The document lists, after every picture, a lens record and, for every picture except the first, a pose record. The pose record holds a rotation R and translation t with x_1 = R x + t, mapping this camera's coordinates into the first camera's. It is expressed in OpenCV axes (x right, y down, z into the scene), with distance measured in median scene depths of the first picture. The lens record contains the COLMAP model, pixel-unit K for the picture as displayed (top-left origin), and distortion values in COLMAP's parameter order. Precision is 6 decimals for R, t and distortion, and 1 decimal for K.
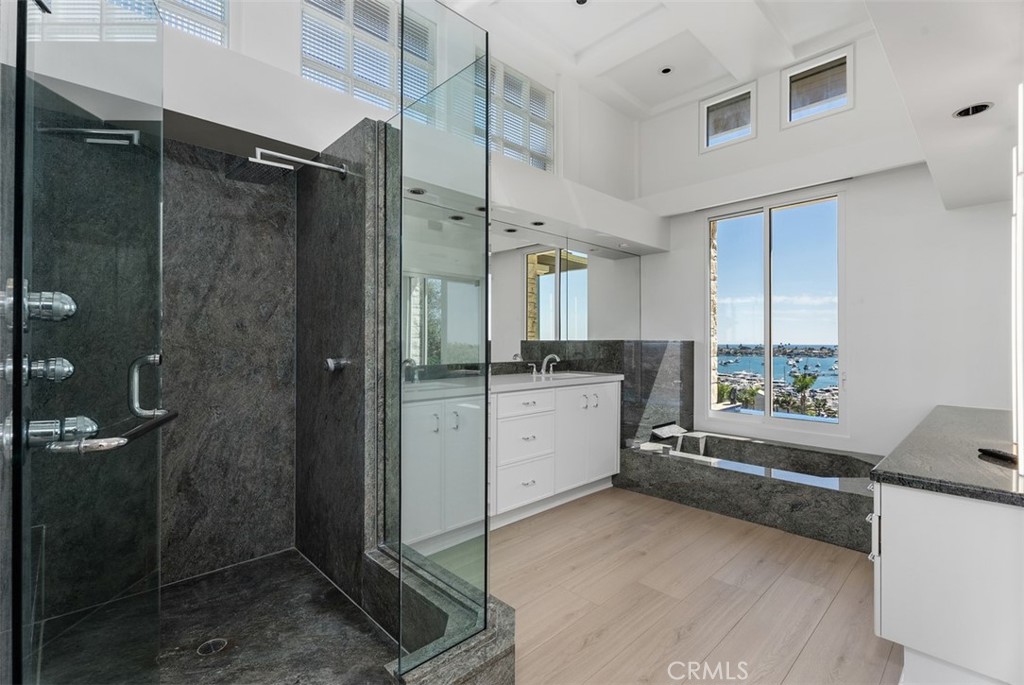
lens RADIAL K [[459.0, 0, 509.5], [0, 459.0, 339.4], [0, 0, 1]] dist [-0.003832, 0.000471]
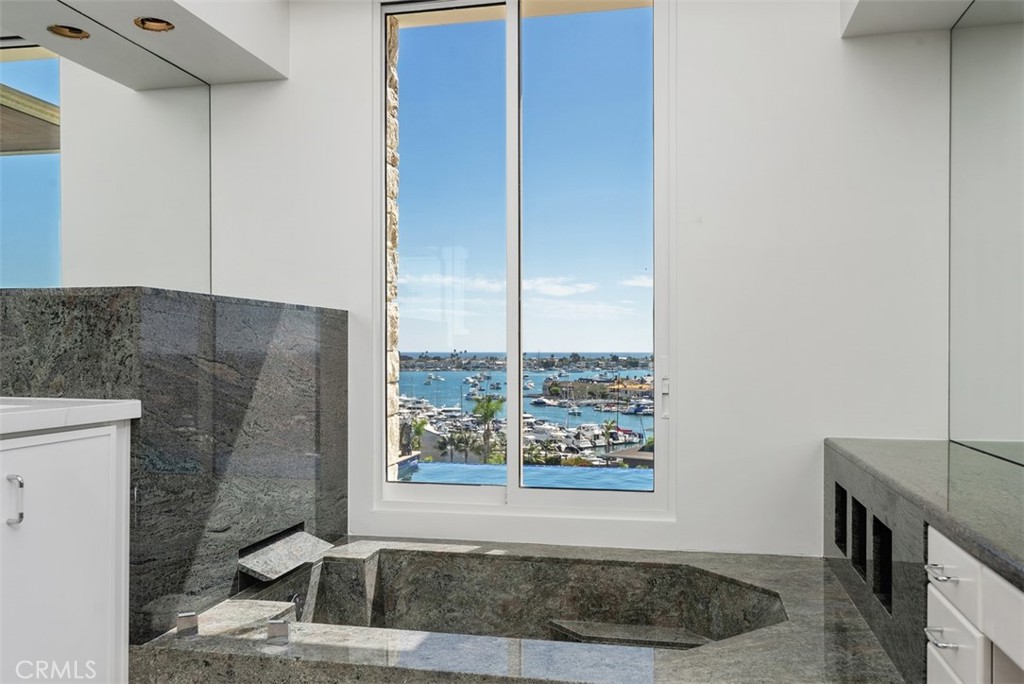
lens RADIAL K [[820.0, 0, 505.8], [0, 820.0, 342.5], [0, 0, 1]] dist [-0.022164, 0.038298]
pose [[0.826401, 0.002519, 0.563077, 0.123683], [-0.001295, 0.999996, -0.002573, 0.033953], [-0.563081, 0.001397, 0.826400, 0.358920]]
